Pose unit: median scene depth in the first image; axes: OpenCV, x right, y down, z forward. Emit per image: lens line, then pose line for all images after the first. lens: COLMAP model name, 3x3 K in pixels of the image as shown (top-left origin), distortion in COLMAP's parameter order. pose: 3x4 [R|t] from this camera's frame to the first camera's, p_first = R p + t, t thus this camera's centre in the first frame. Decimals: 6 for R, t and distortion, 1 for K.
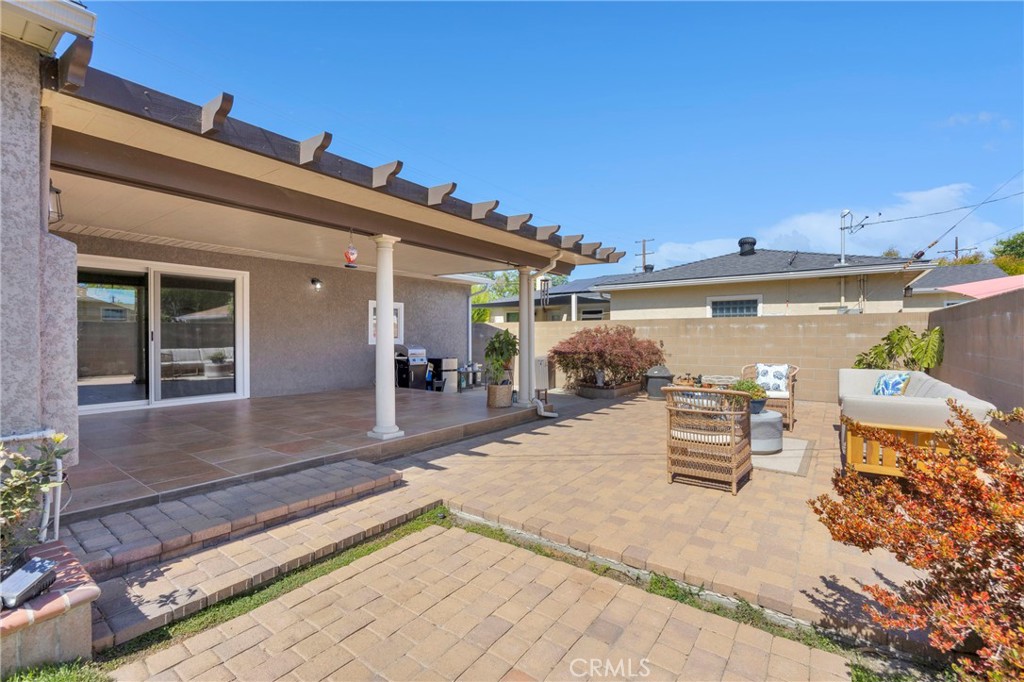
lens RADIAL K [[445.8, 0, 515.3], [0, 445.8, 338.1], [0, 0, 1]] dist [0.001818, 0.000044]
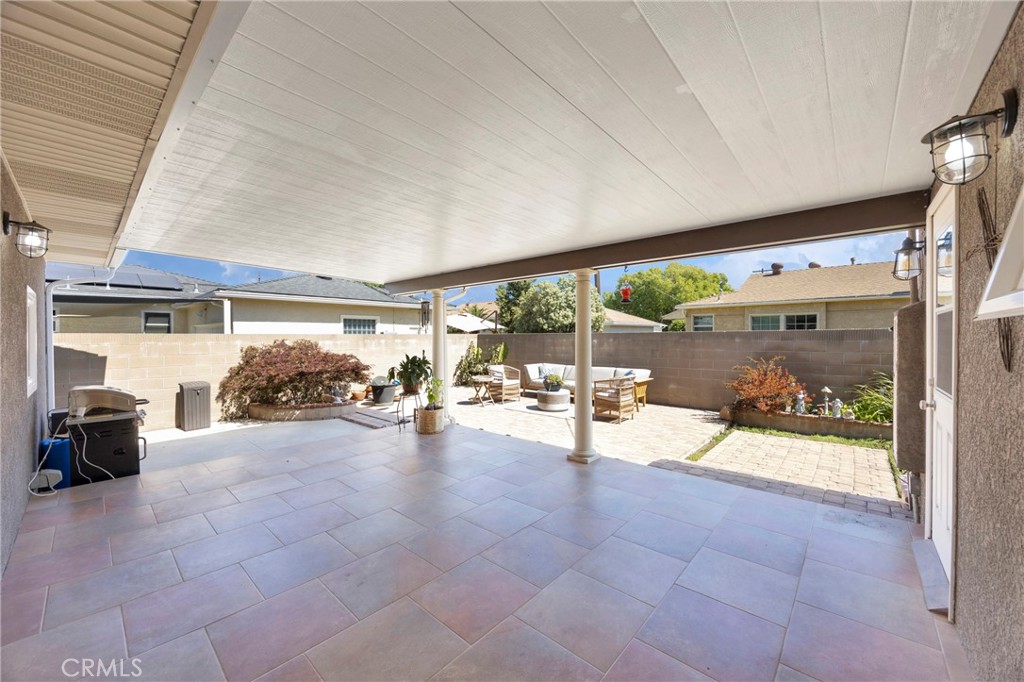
lens RADIAL K [[387.0, 0, 504.9], [0, 387.0, 341.3], [0, 0, 1]] dist [-0.004469, 0.000852]
pose [[0.105847, -0.010885, 0.994323, -0.539911], [0.012747, 0.999873, 0.009589, -0.028206], [-0.994301, 0.011659, 0.105972, 0.489397]]
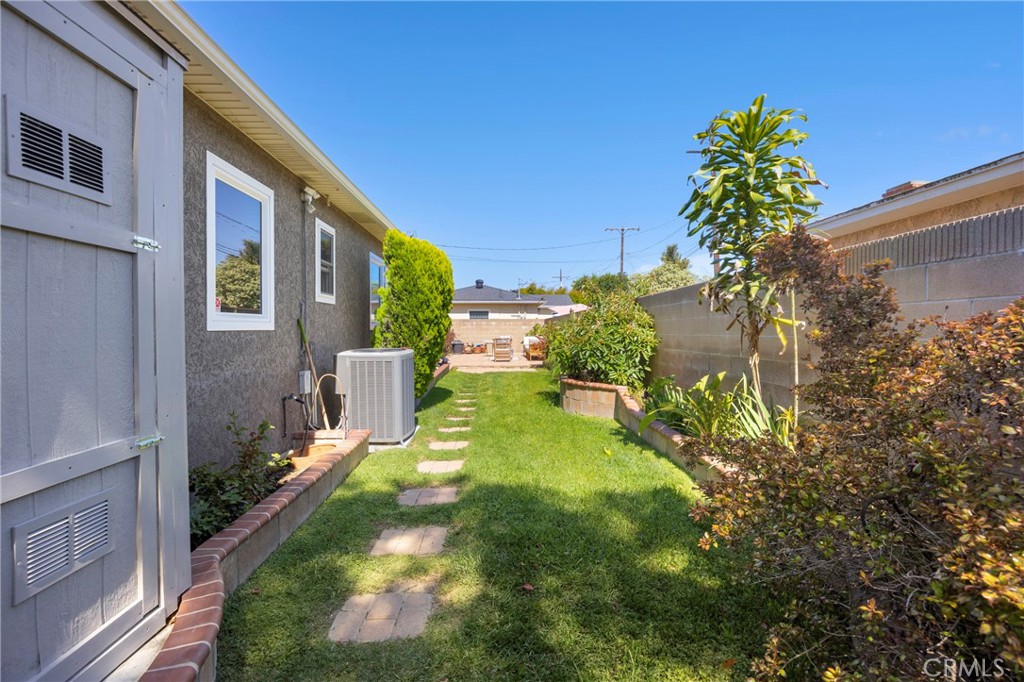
lens RADIAL K [[445.8, 0, 511.6], [0, 445.8, 337.4], [0, 0, 1]] dist [0.001818, 0.000044]
pose [[0.786293, -0.005150, 0.617833, -0.733250], [0.002309, 0.999983, 0.005398, 0.032892], [-0.617850, -0.002818, 0.786291, -0.813395]]
